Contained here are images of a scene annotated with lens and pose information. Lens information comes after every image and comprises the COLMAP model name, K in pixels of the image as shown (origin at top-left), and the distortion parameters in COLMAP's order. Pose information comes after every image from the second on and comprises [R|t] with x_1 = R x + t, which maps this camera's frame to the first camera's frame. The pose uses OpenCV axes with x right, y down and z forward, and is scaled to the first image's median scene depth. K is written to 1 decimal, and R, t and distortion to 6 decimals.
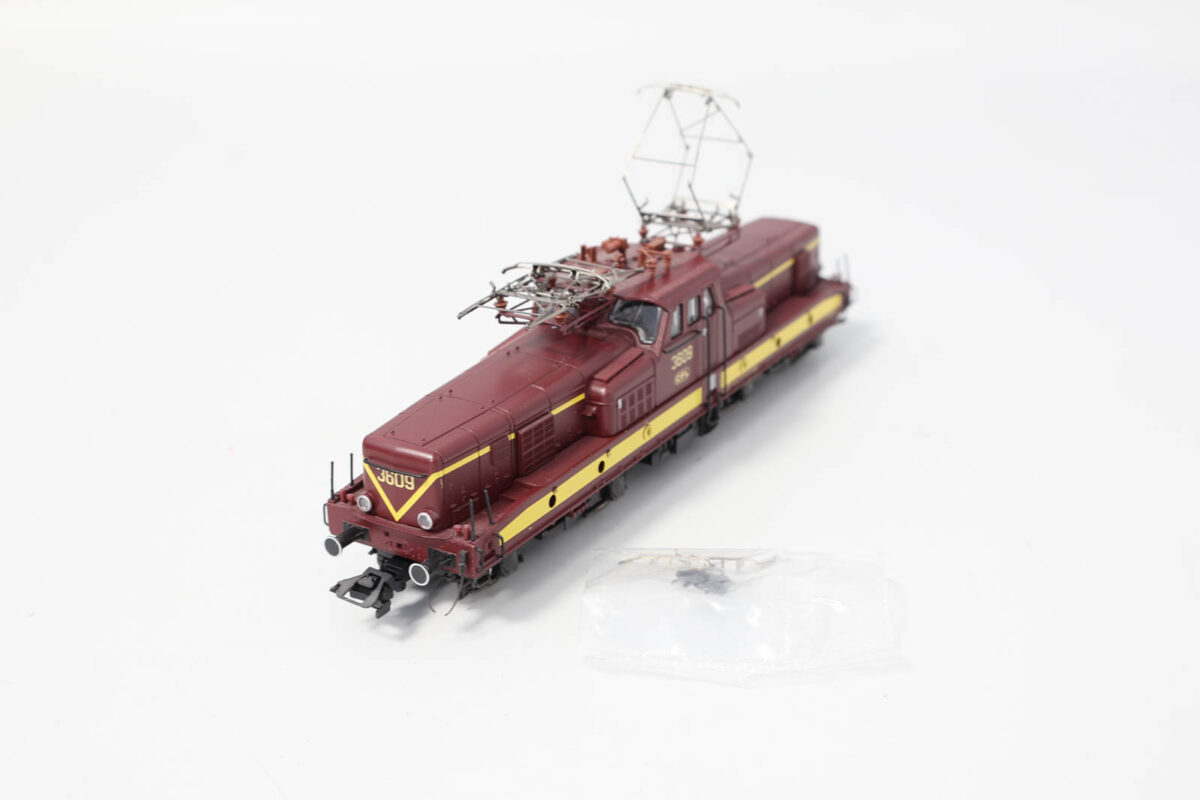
lens RADIAL K [[1590.6, 0, 600.0], [0, 1590.6, 400.0], [0, 0, 1]] dist [0.003613, 0.003790]
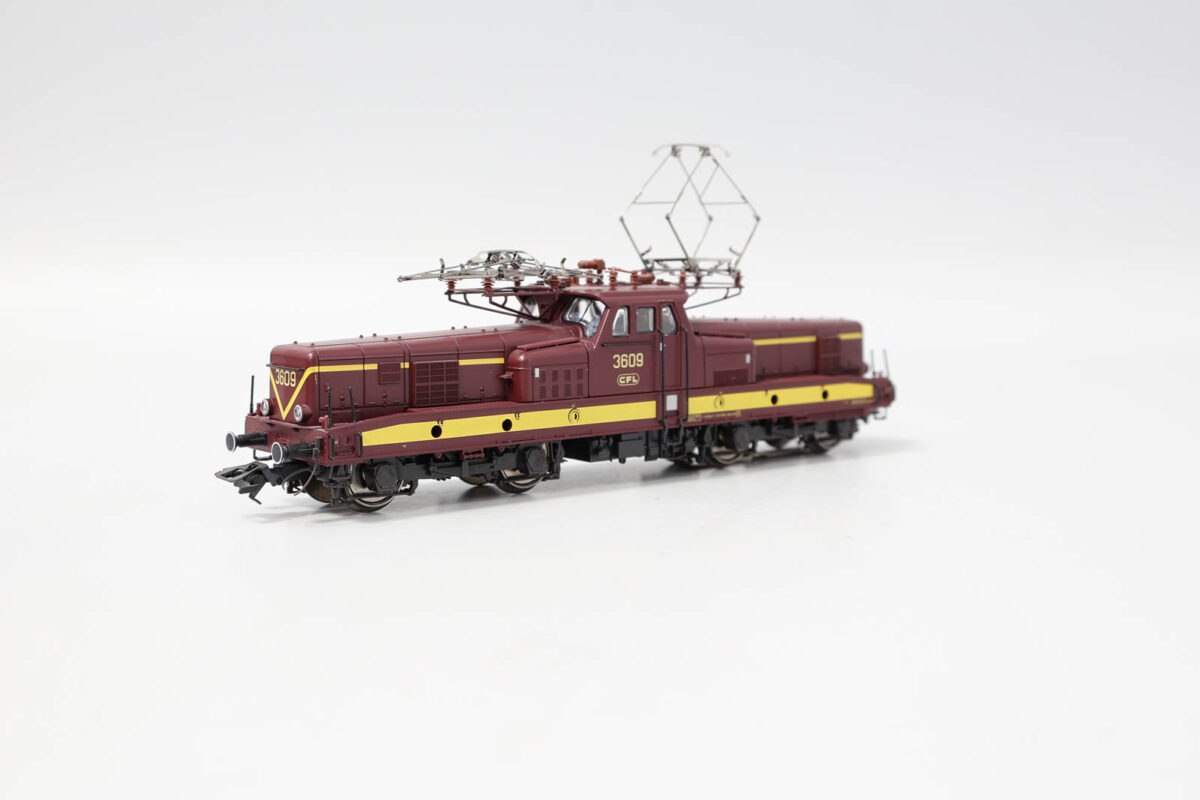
lens RADIAL K [[1590.6, 0, 600.0], [0, 1590.6, 400.0], [0, 0, 1]] dist [0.003613, 0.003790]
pose [[0.947195, 0.058613, -0.315255, 0.384851], [-0.146710, 0.953428, -0.263534, 0.291028], [0.285127, 0.295870, 0.911682, 0.056028]]
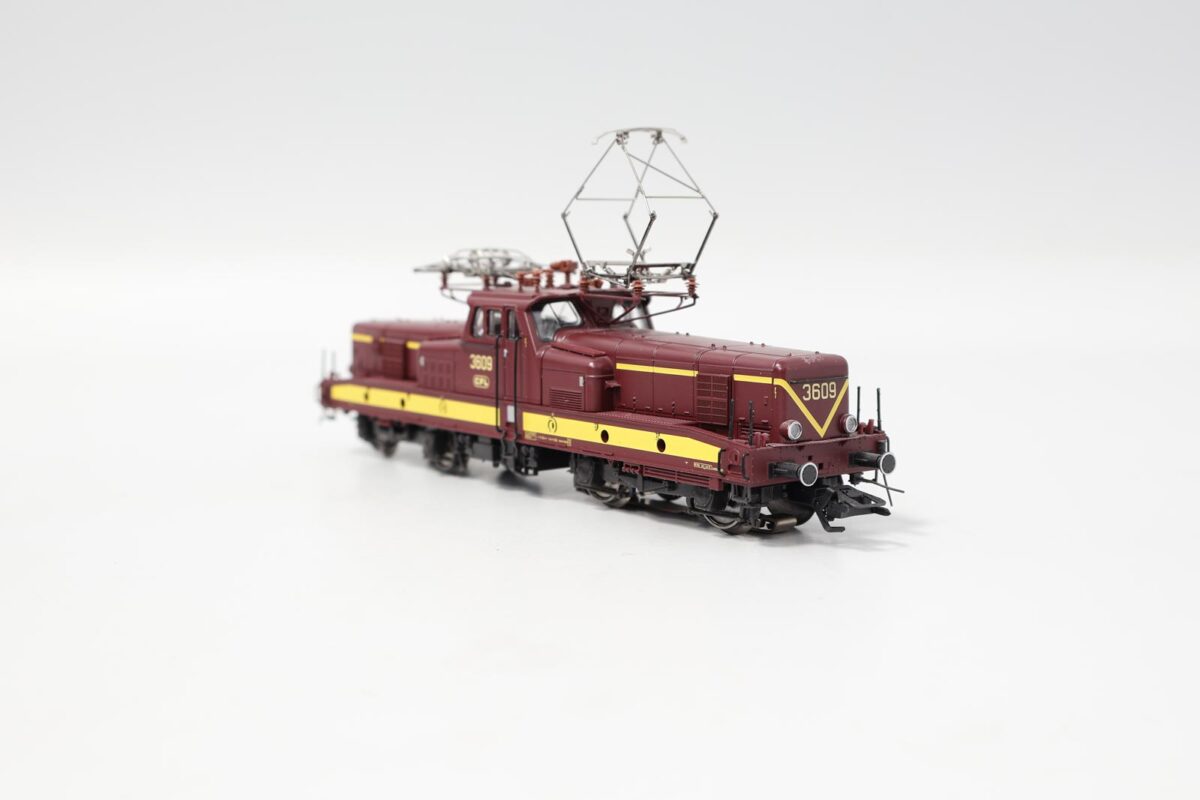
lens RADIAL K [[1700.6, 0, 599.9], [0, 1700.6, 430.3], [0, 0, 1]] dist [0.039445, 0.009401]
pose [[-0.352615, 0.136353, -0.925781, 1.106396], [-0.357065, 0.894868, 0.267800, -0.326435], [0.864967, 0.424994, -0.266857, 1.457384]]
